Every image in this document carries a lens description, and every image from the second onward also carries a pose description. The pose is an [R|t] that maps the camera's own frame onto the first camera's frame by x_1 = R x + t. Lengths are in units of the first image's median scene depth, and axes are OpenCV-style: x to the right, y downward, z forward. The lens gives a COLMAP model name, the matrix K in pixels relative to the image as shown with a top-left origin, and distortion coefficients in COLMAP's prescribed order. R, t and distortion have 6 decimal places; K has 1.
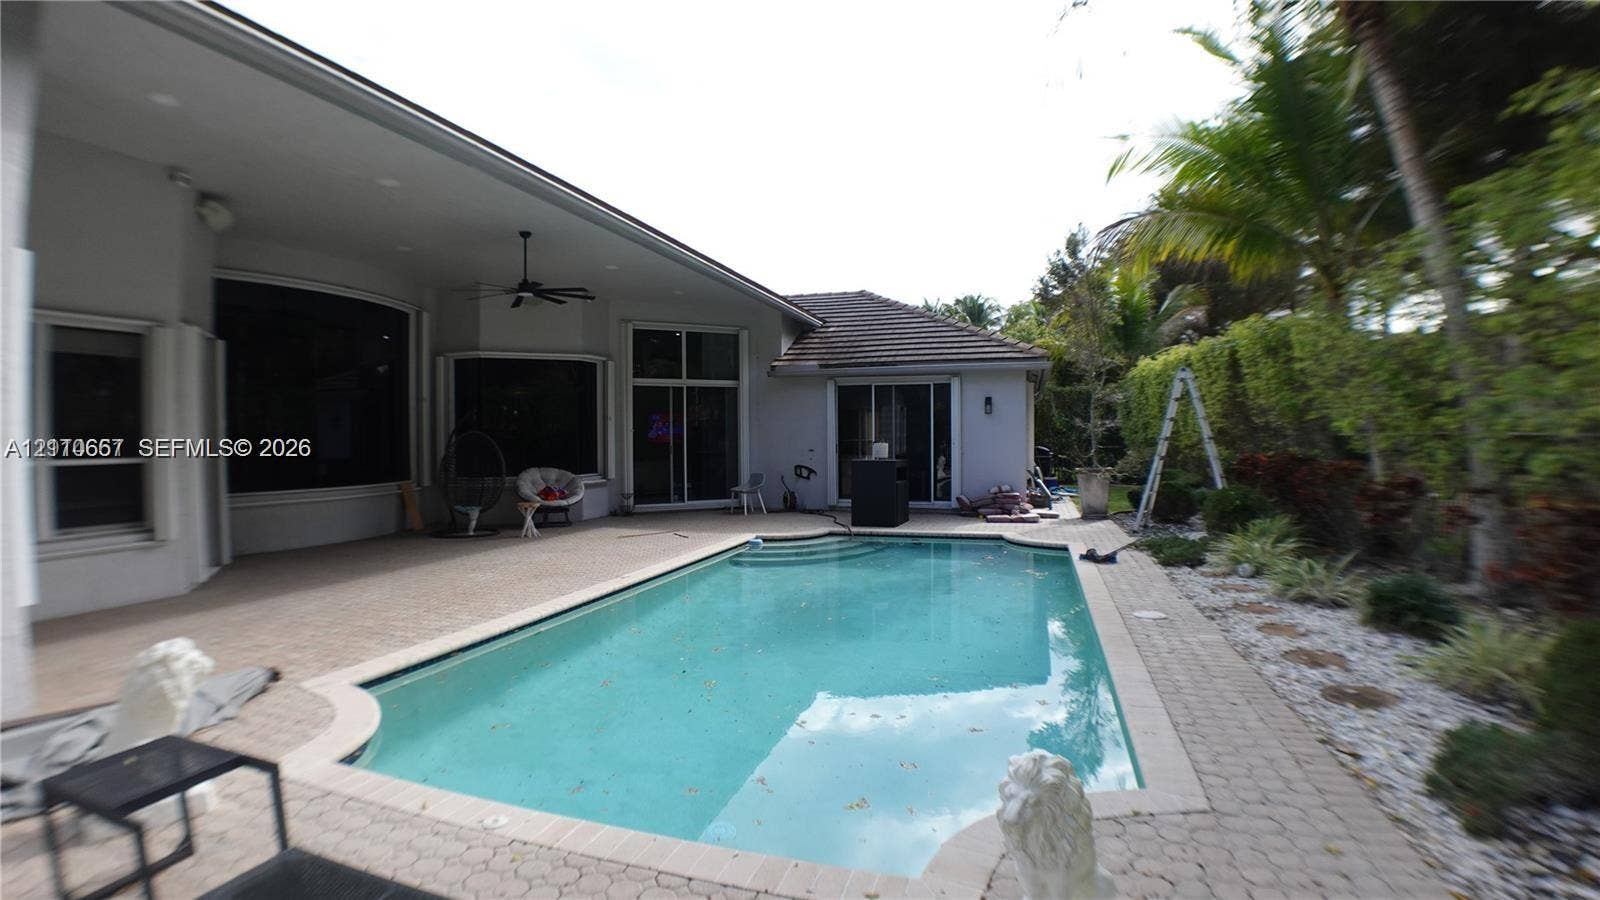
lens RADIAL K [[727.7, 0, 800.0], [0, 727.7, 450.0], [0, 0, 1]] dist [-0.105310, -0.000369]
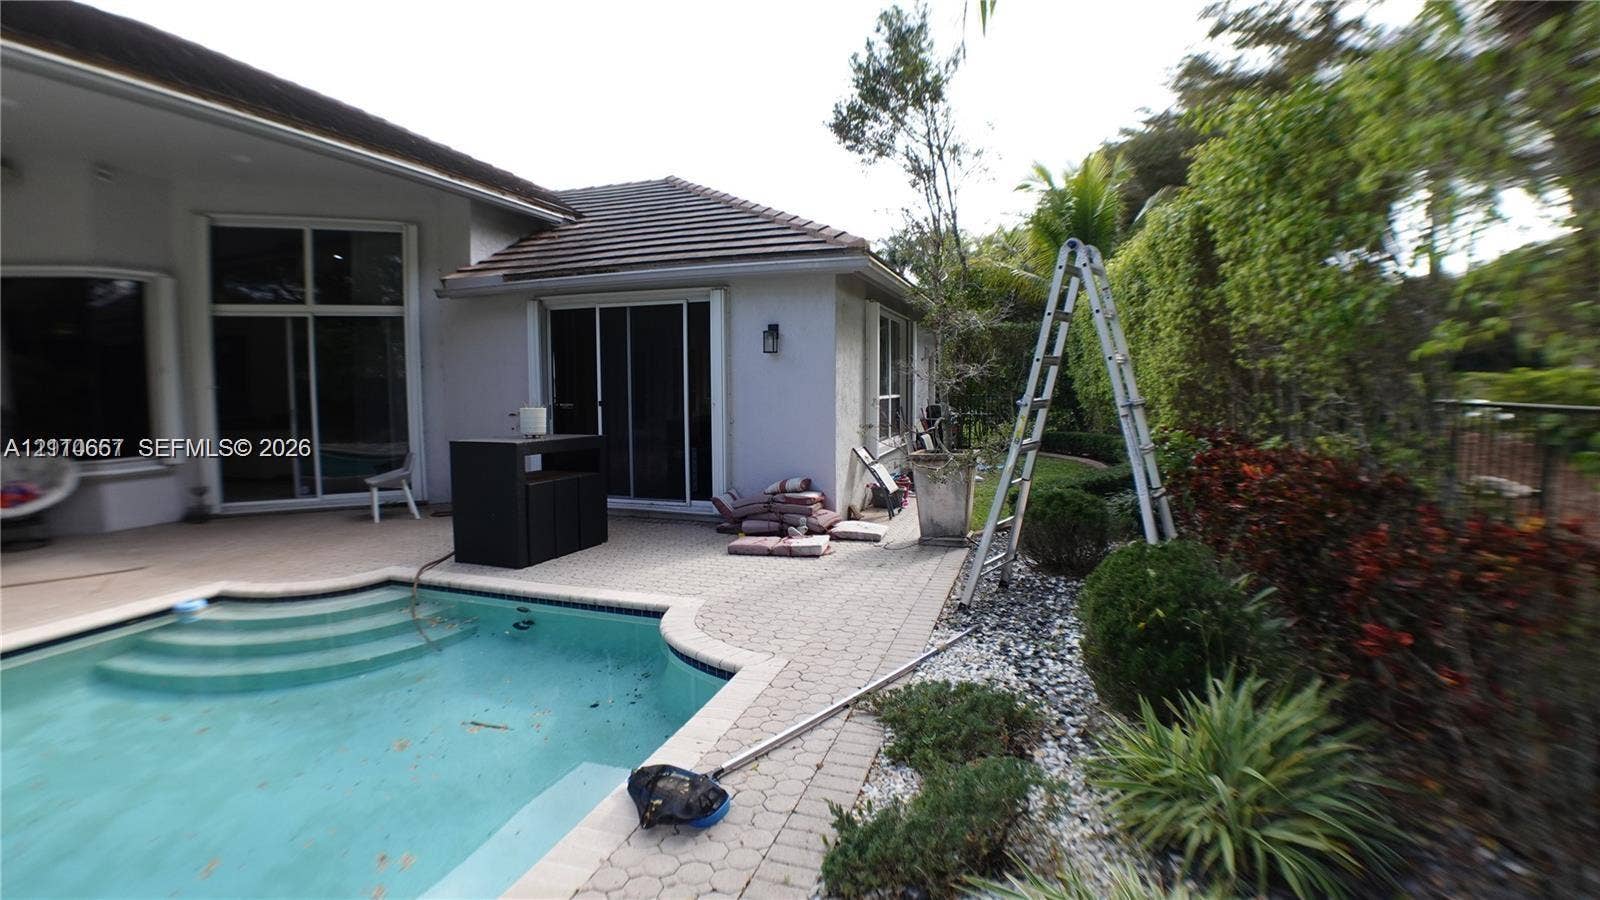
lens RADIAL K [[716.7, 0, 800.0], [0, 716.7, 450.0], [0, 0, 1]] dist [-0.091961, 0.000827]
pose [[0.999804, 0.003914, -0.019406, 0.289922], [-0.002576, 0.997649, 0.068482, -0.012896], [0.019629, -0.068418, 0.997464, 0.418716]]
